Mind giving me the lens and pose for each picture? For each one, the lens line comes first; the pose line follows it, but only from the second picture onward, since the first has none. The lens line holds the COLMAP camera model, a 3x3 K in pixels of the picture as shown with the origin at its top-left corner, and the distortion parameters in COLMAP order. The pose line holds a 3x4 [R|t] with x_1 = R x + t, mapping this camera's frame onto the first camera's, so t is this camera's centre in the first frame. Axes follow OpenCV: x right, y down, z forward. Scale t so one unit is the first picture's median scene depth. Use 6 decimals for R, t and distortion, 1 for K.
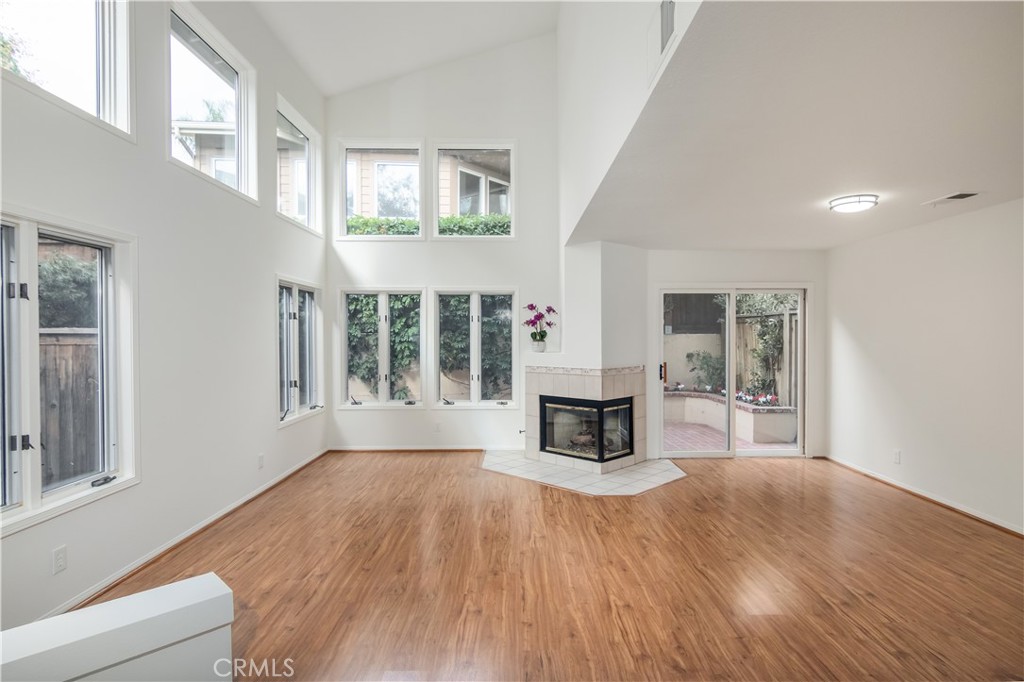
lens RADIAL K [[538.1, 0, 503.8], [0, 538.1, 333.8], [0, 0, 1]] dist [0.000576, 0.000279]
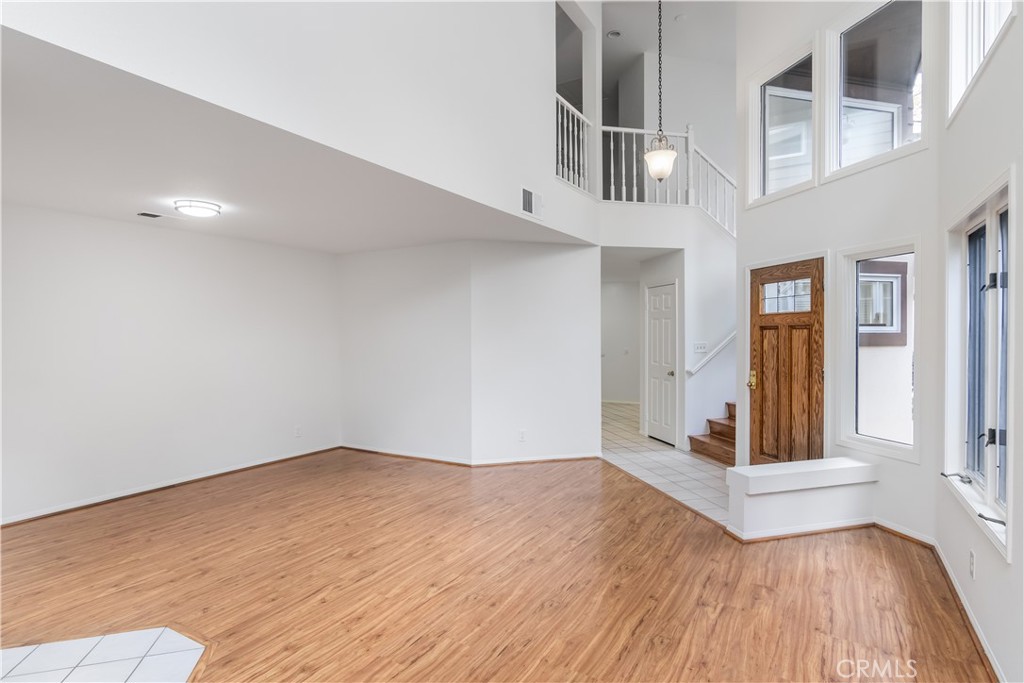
lens RADIAL K [[538.1, 0, 503.8], [0, 538.1, 334.3], [0, 0, 1]] dist [0.000576, 0.000279]
pose [[-0.857994, 0.004670, 0.513639, -0.456296], [0.005750, 0.999983, 0.000513, 0.000347], [-0.513628, 0.003394, -0.858006, 1.714217]]
